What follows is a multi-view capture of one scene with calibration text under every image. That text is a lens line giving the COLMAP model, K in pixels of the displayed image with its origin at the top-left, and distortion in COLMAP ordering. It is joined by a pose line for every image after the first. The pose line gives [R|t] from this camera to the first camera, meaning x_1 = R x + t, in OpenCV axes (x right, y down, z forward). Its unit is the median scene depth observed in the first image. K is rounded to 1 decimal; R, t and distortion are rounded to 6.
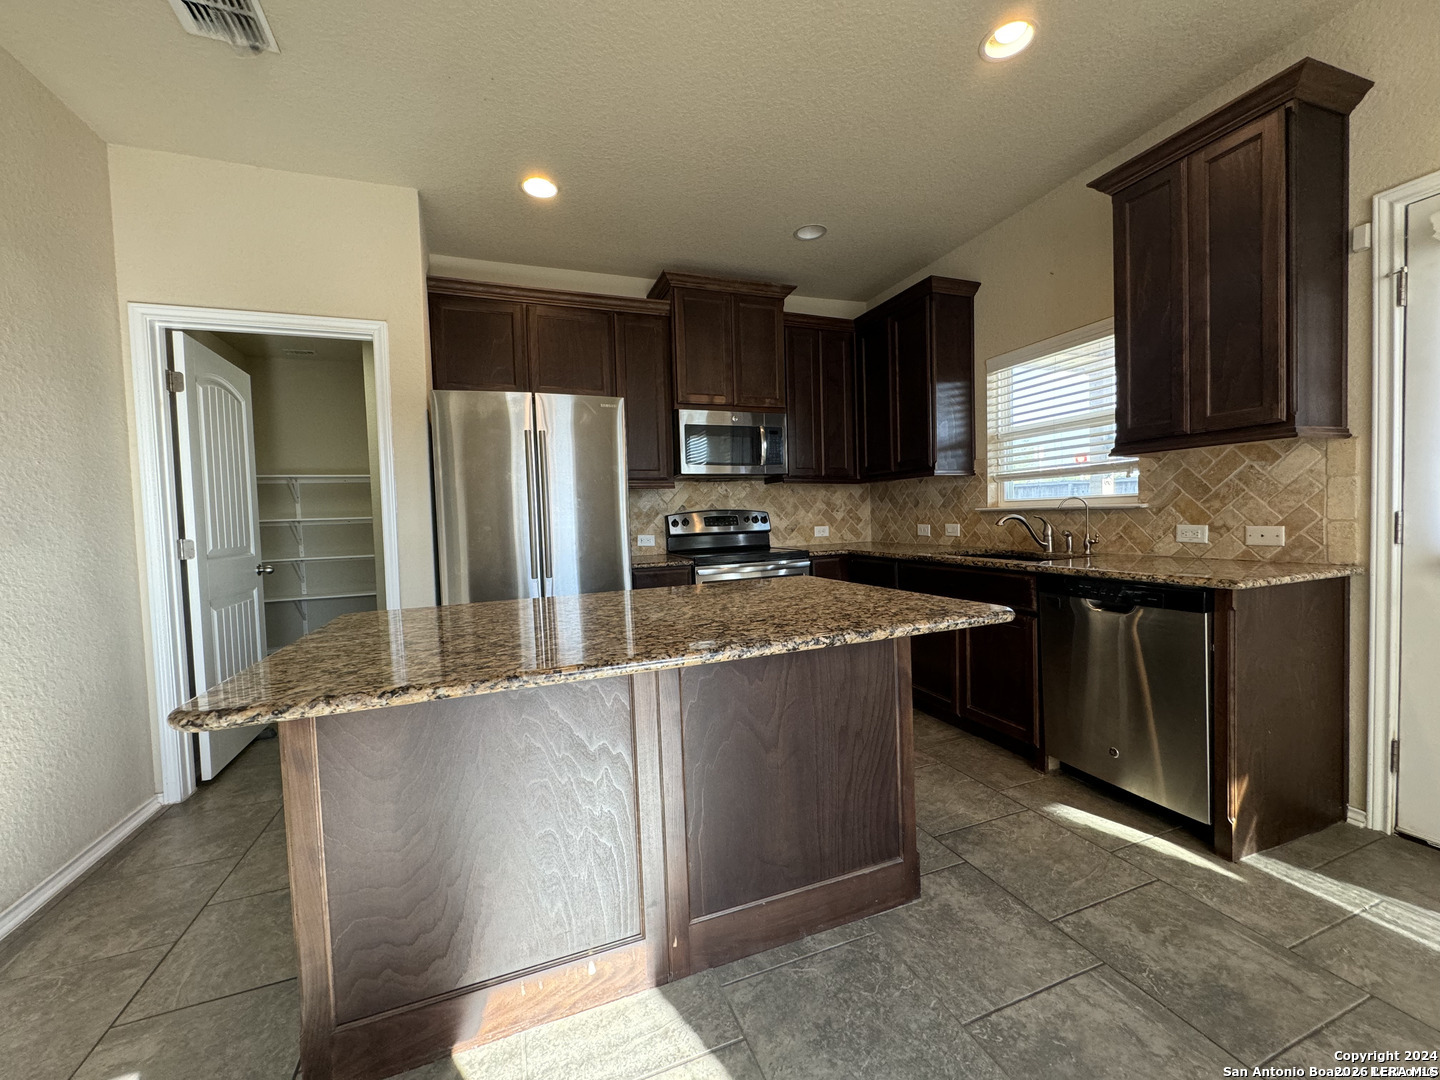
lens RADIAL K [[572.9, 0, 716.7], [0, 572.9, 539.4], [0, 0, 1]] dist [-0.000759, -0.000017]
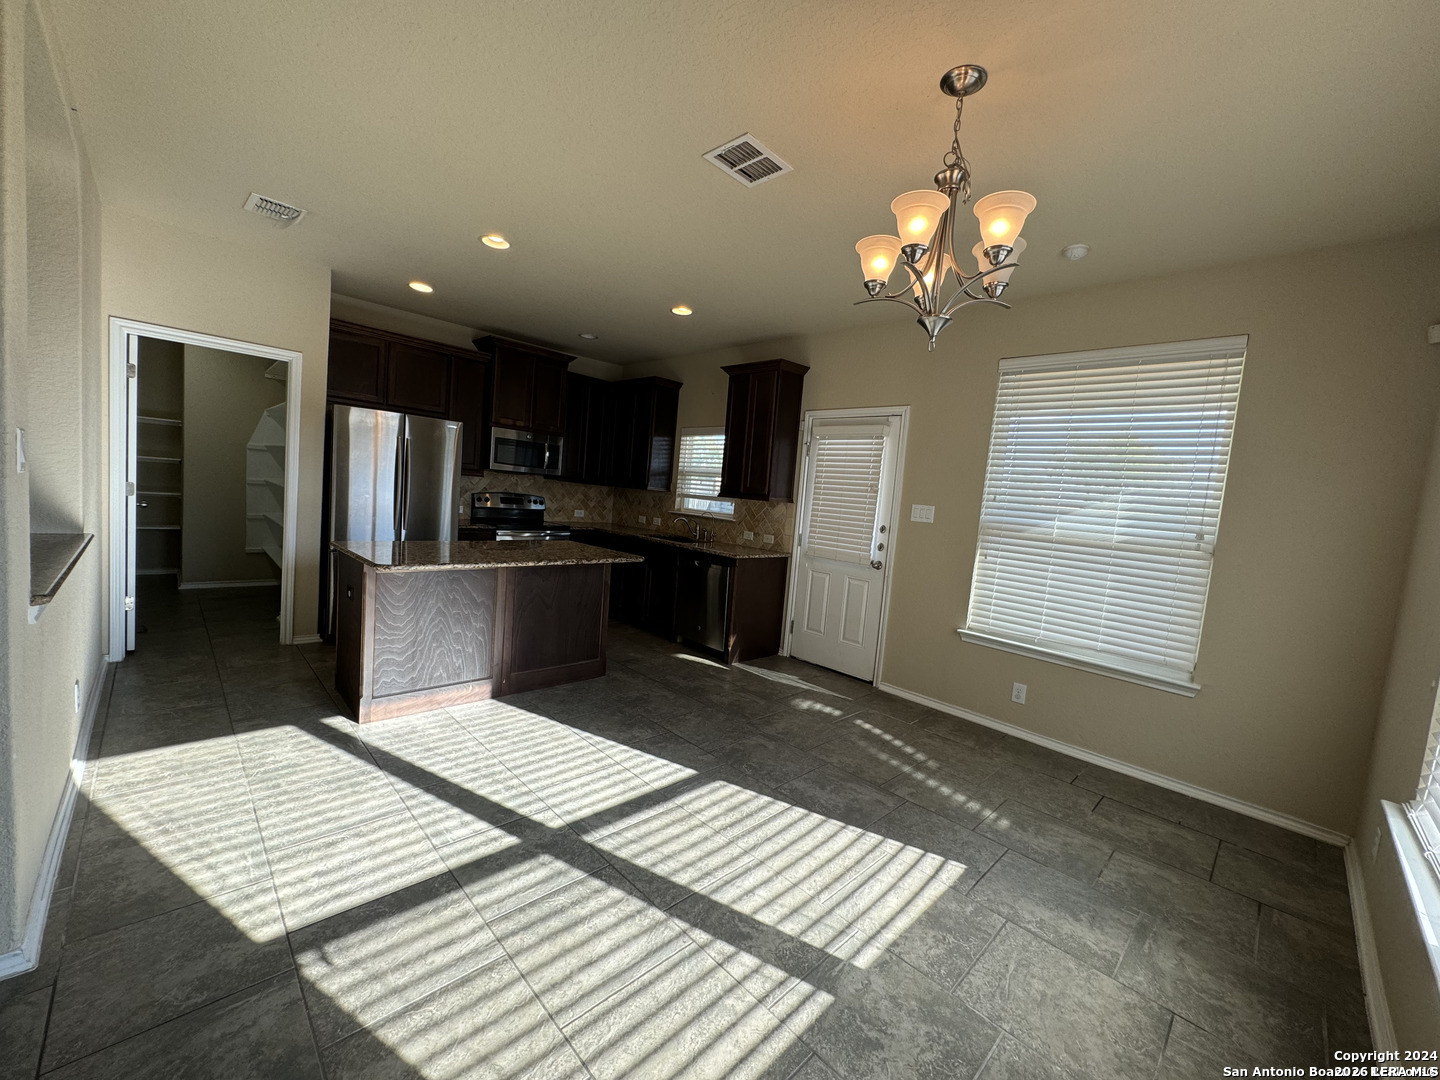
lens RADIAL K [[572.9, 0, 716.7], [0, 572.9, 539.4], [0, 0, 1]] dist [-0.000759, -0.000017]
pose [[0.910373, 0.078310, 0.406311, -0.137195], [-0.098969, 0.994637, 0.030049, -0.038914], [-0.401778, -0.067568, 0.913241, -0.763108]]
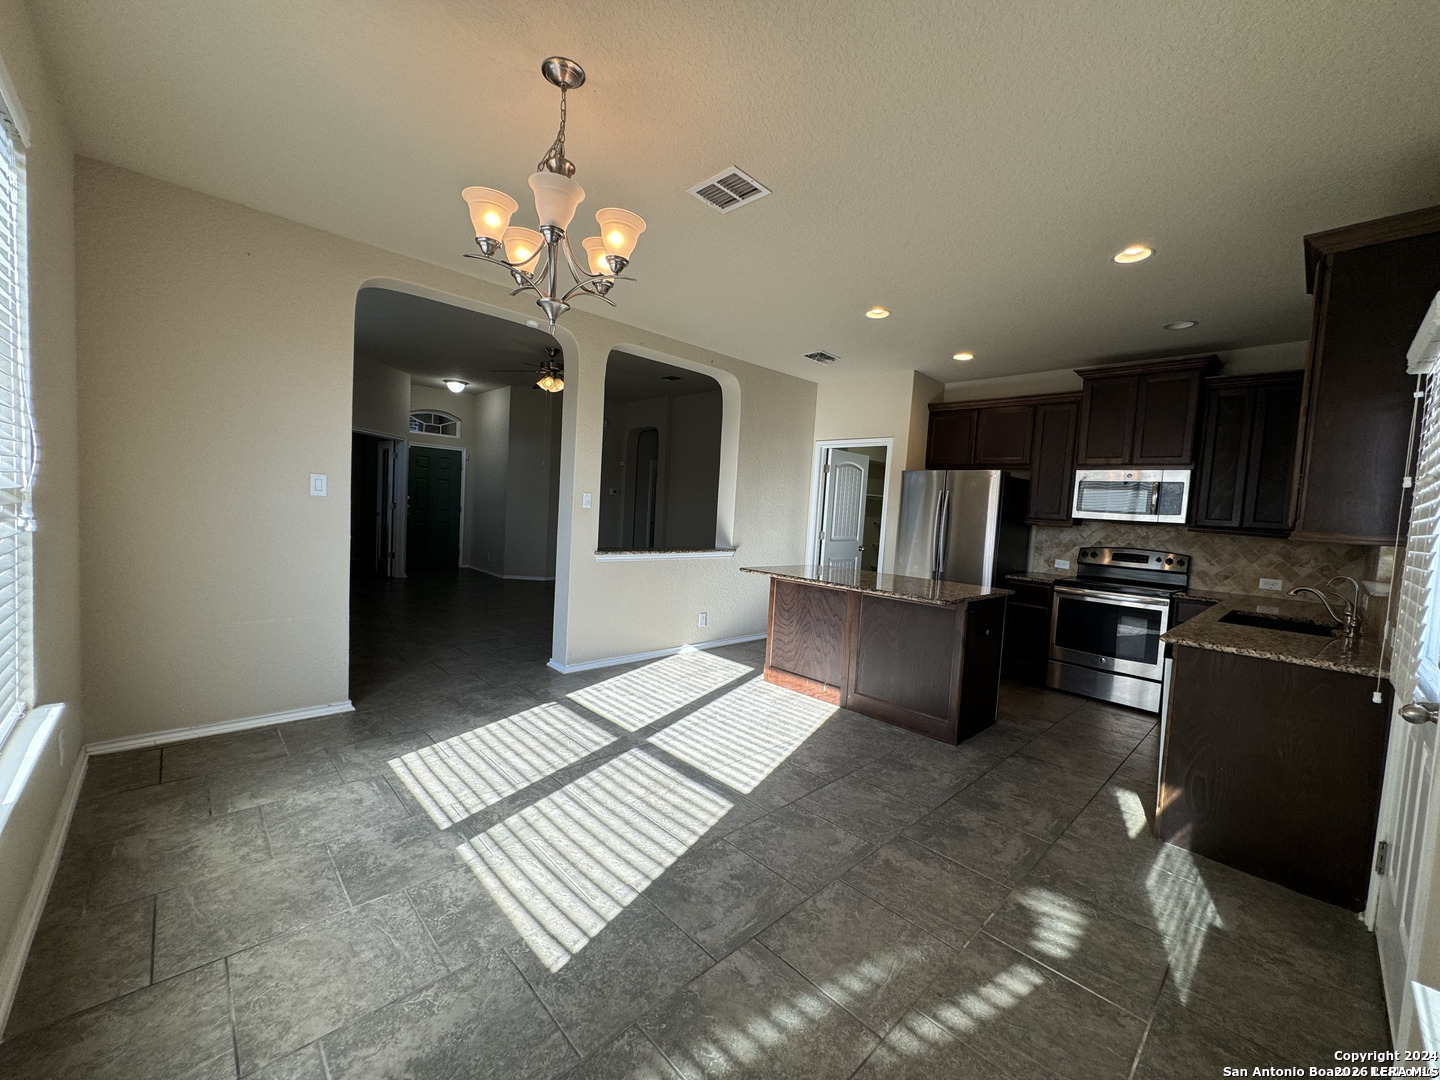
lens RADIAL K [[572.9, 0, 716.7], [0, 572.9, 539.4], [0, 0, 1]] dist [-0.000759, -0.000017]
pose [[0.383865, 0.109310, -0.916896, 1.005135], [-0.109689, 0.991336, 0.072262, -0.081015], [0.916851, 0.072834, 0.392529, -0.339373]]
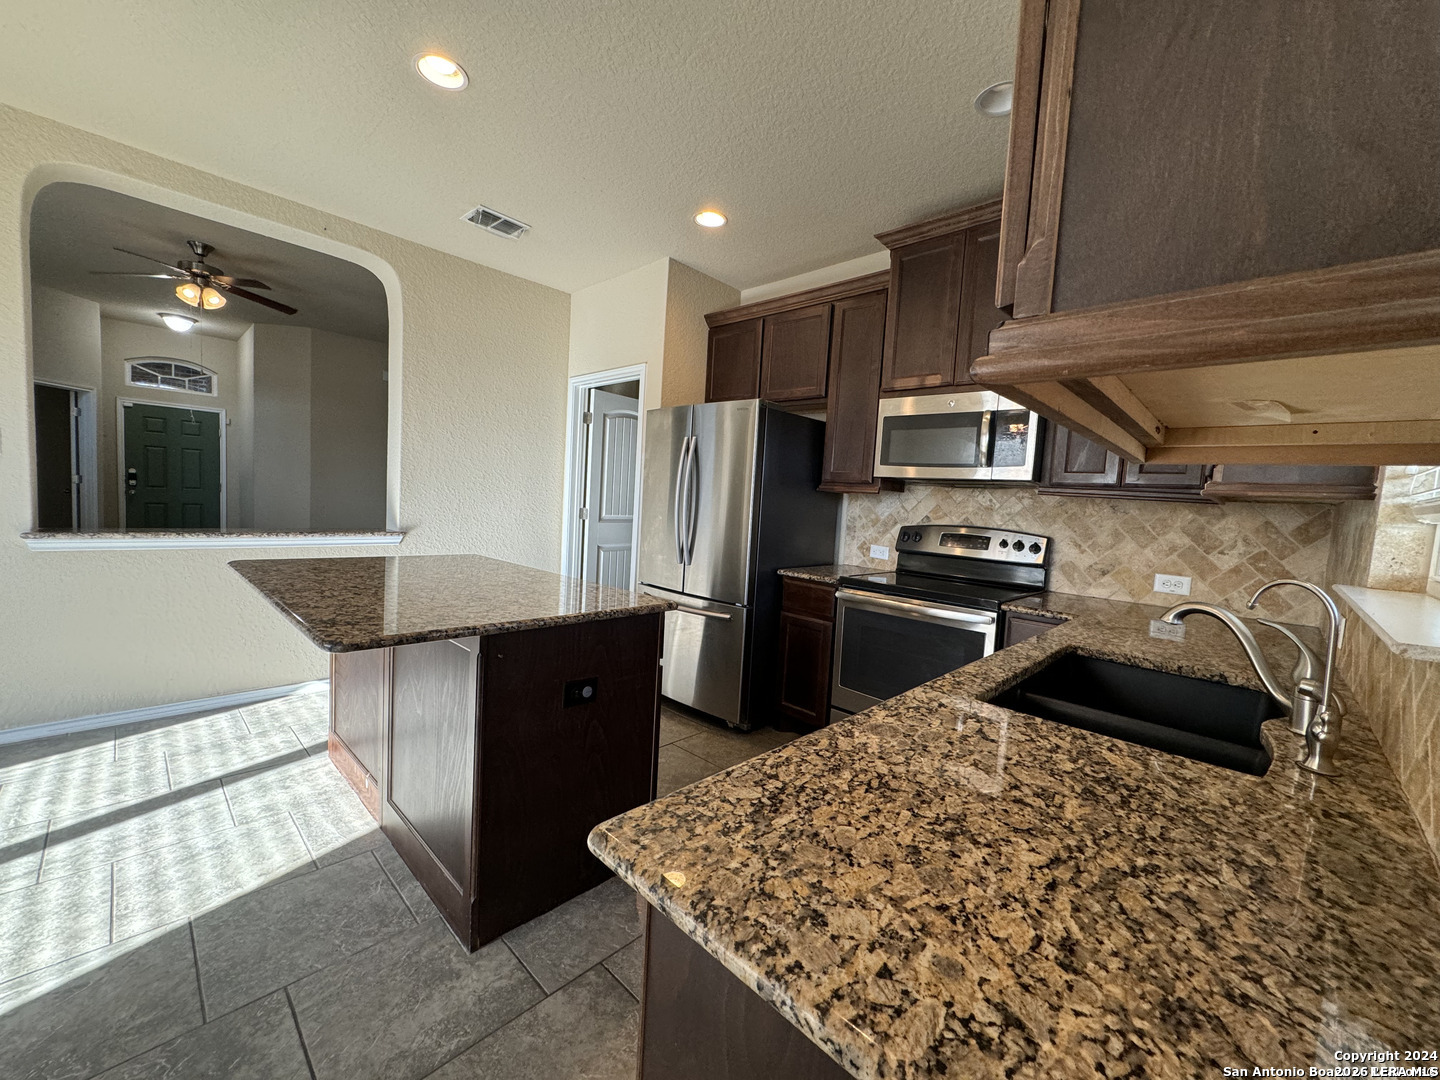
lens RADIAL K [[572.9, 0, 716.7], [0, 572.9, 539.4], [0, 0, 1]] dist [-0.000759, -0.000017]
pose [[0.424273, 0.121629, -0.897329, 0.704334], [-0.110090, 0.990516, 0.082208, -0.078902], [0.898817, 0.063909, 0.433640, 0.512674]]
